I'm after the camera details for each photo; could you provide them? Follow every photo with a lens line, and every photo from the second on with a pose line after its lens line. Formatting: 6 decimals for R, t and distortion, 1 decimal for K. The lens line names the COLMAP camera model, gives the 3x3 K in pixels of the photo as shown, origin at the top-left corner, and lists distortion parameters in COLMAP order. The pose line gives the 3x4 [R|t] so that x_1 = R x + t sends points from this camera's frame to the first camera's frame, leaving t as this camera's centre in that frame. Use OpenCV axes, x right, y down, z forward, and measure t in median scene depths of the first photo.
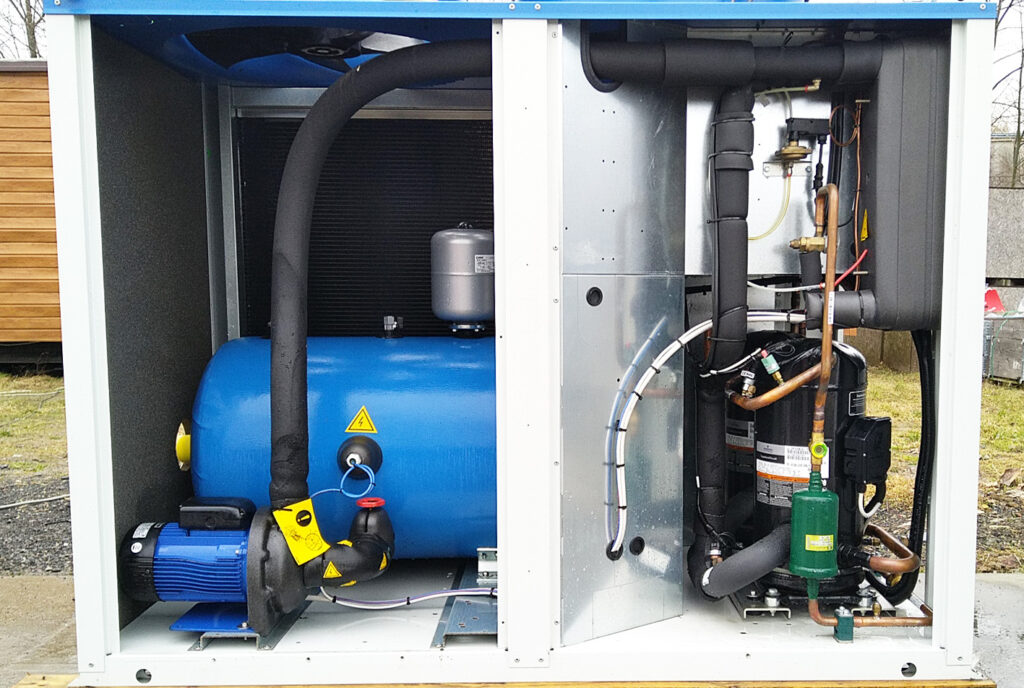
lens RADIAL K [[931.5, 0, 512.0], [0, 931.5, 344.0], [0, 0, 1]] dist [0.012956, -0.014942]
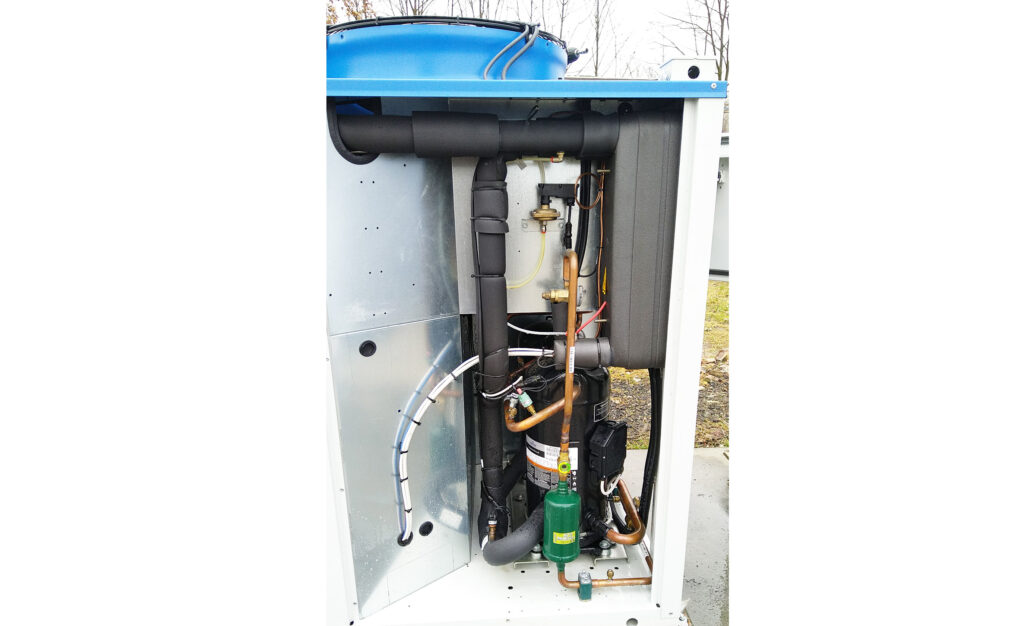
lens RADIAL K [[484.0, 0, 508.5], [0, 484.0, 300.6], [0, 0, 1]] dist [0.000172, 0.000015]
pose [[0.997656, -0.023871, 0.064132, 0.216121], [0.013435, 0.987270, 0.158483, -0.194127], [-0.067099, -0.157250, 0.985277, 0.410205]]
